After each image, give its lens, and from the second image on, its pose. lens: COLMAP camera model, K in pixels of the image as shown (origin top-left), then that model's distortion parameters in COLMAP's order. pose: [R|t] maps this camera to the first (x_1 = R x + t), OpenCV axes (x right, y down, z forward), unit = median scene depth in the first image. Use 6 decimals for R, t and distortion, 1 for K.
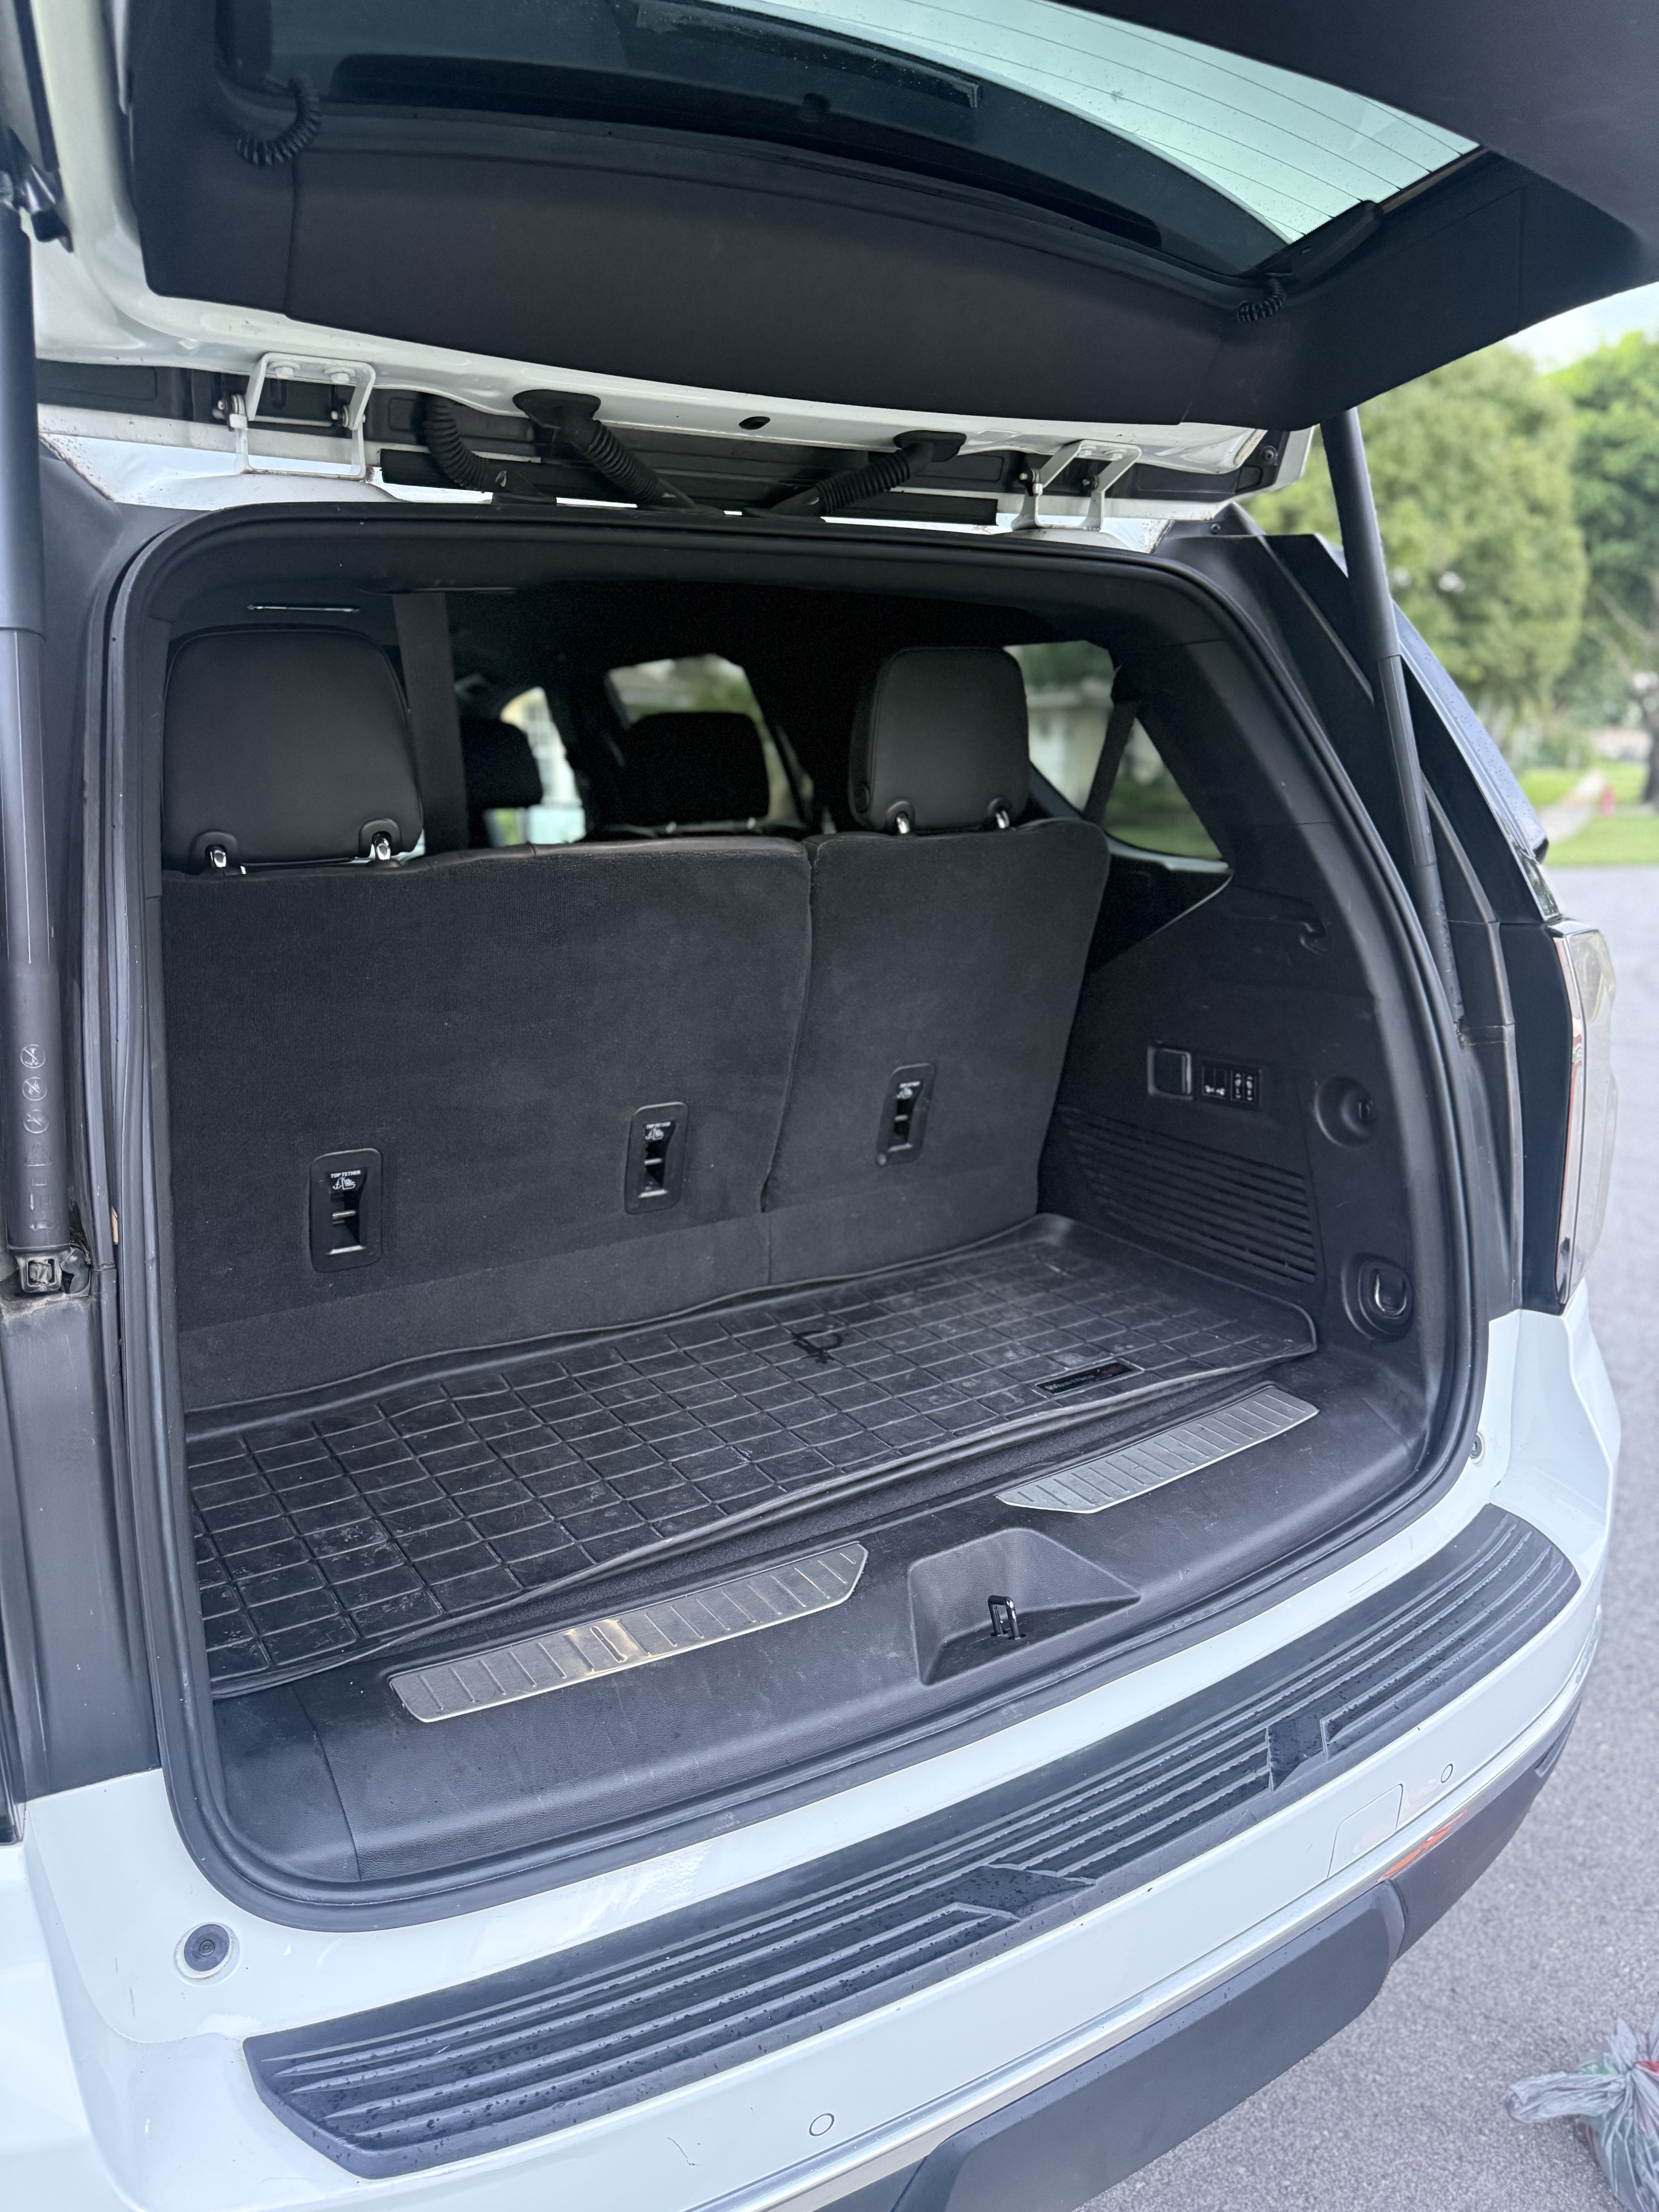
lens RADIAL K [[1590.2, 0, 829.5], [0, 1590.2, 1106.0], [0, 0, 1]] dist [-0.001957, -0.002580]
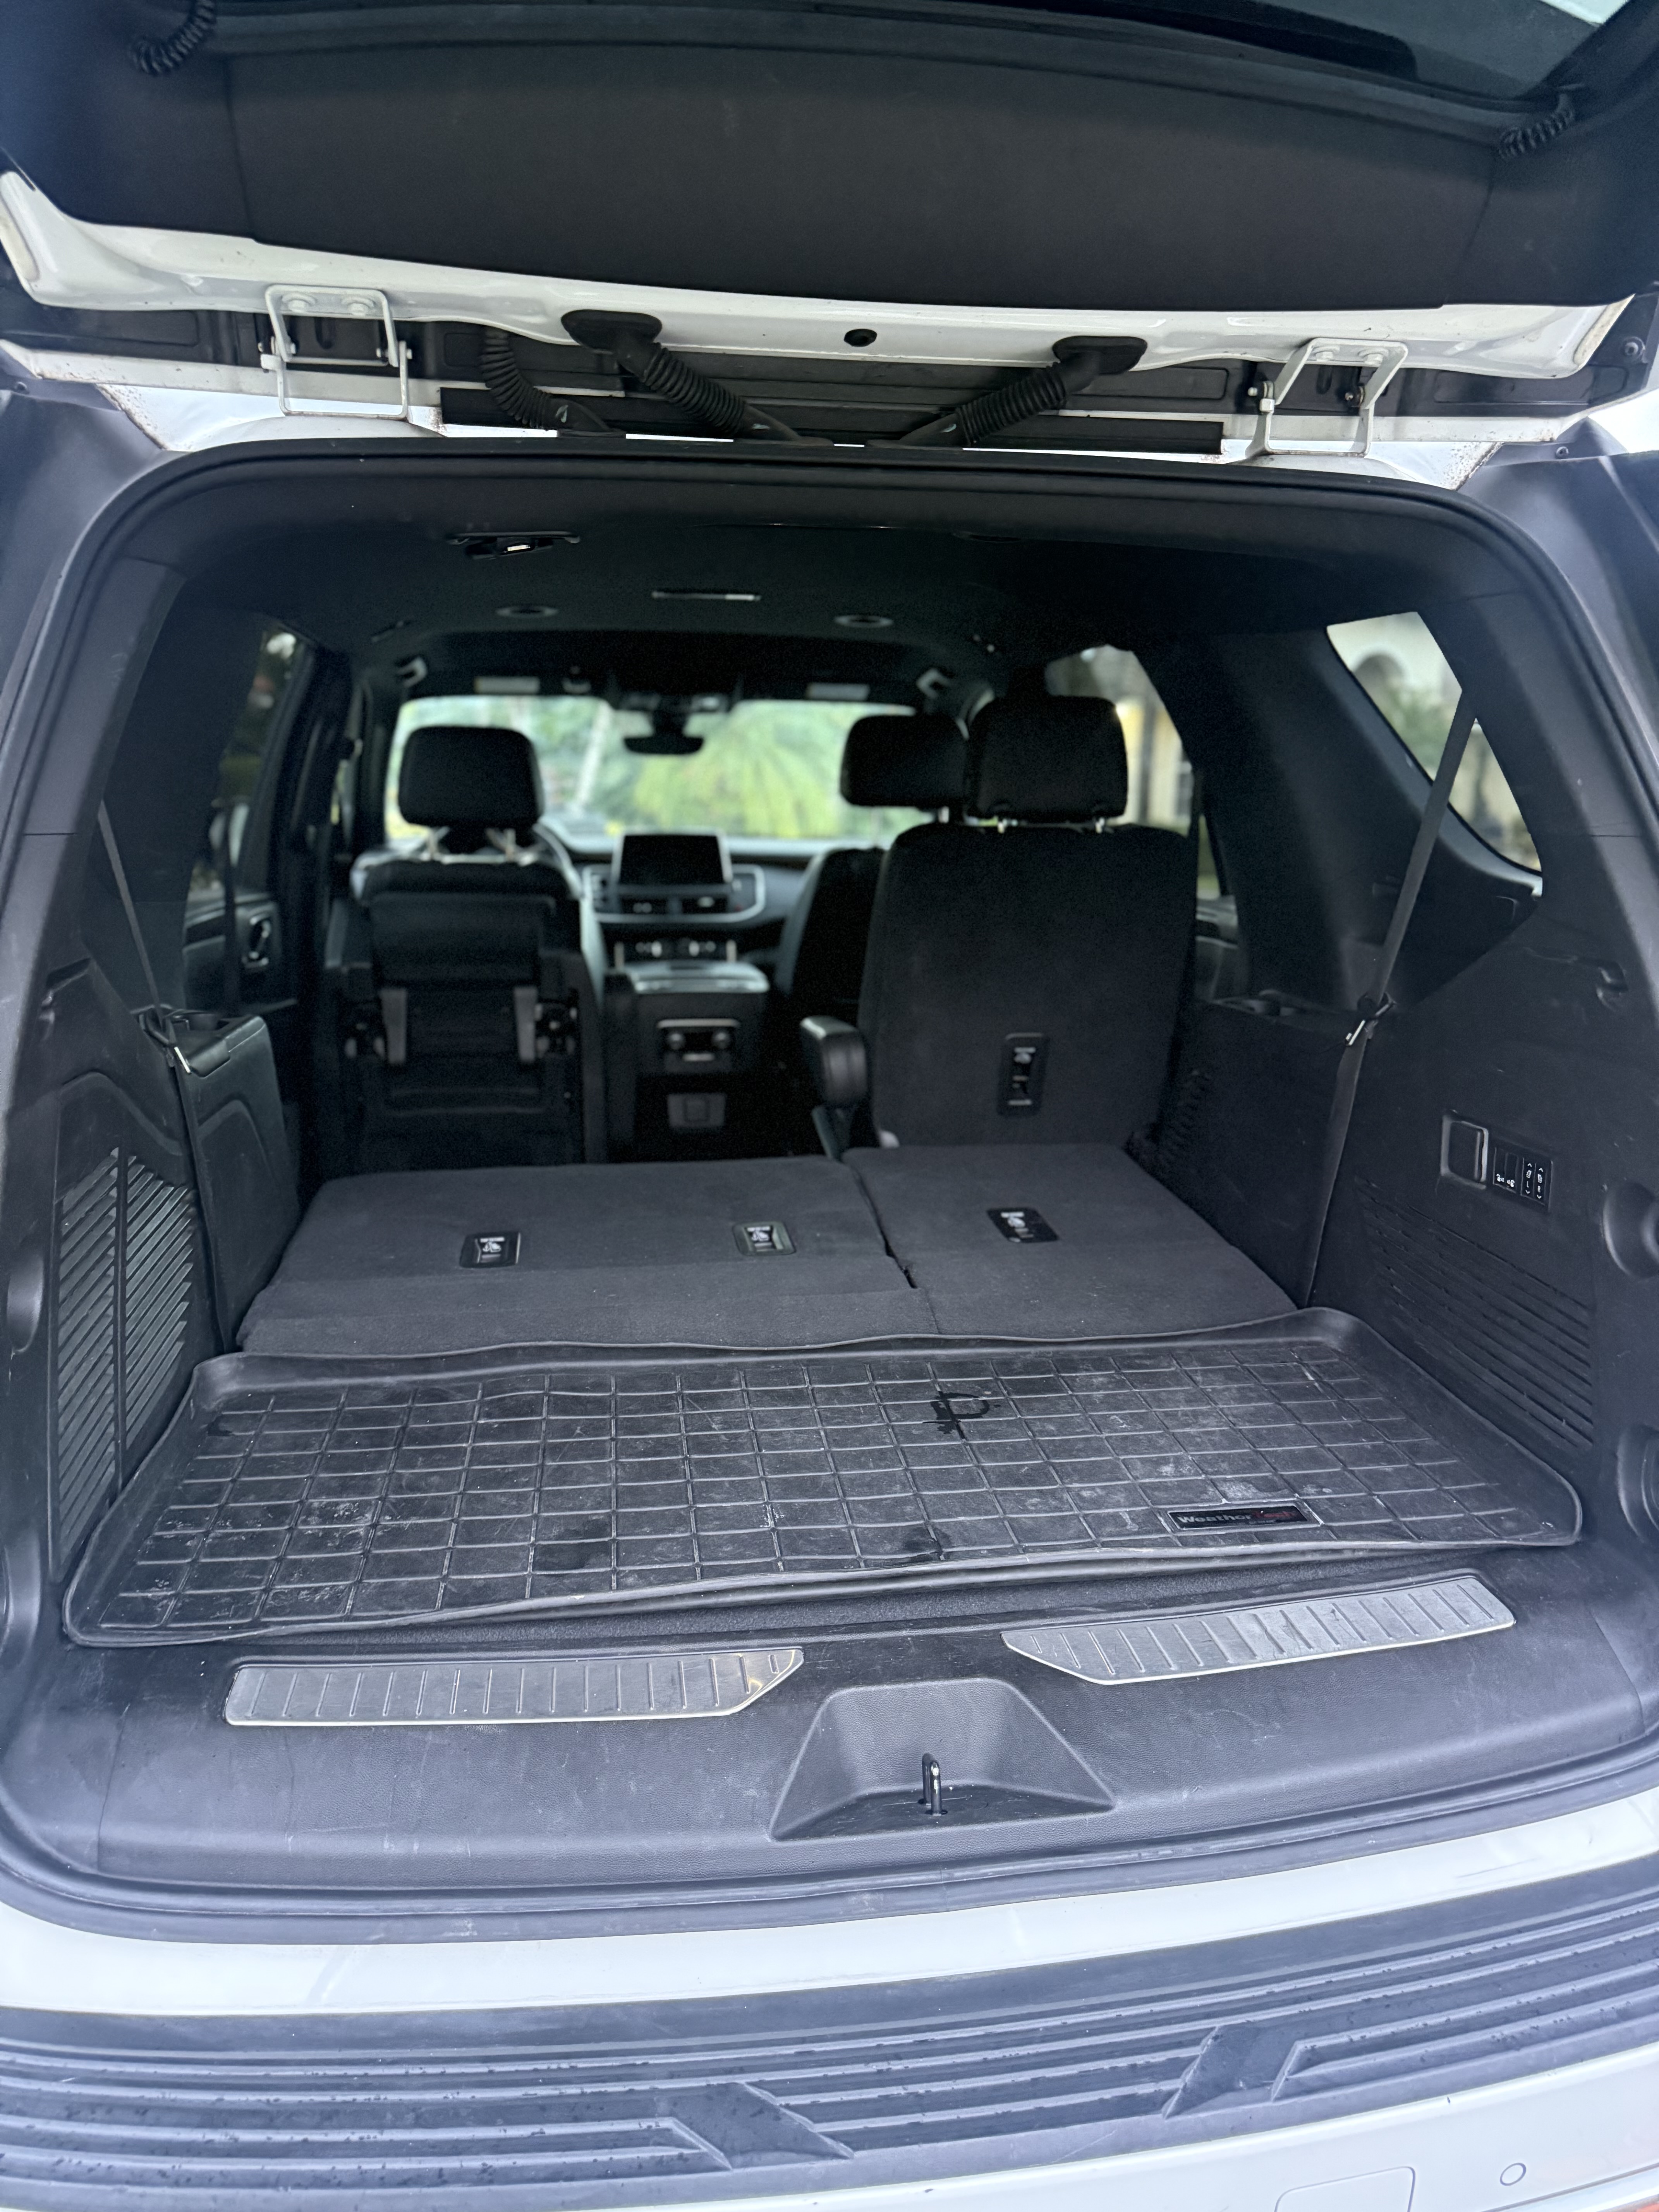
lens RADIAL K [[1590.2, 0, 829.5], [0, 1590.2, 1106.0], [0, 0, 1]] dist [-0.001957, -0.002580]
pose [[0.913655, 0.113954, -0.390191, 0.342726], [-0.116608, 0.993033, 0.016968, -0.029573], [0.389406, 0.029997, 0.920578, 0.224102]]
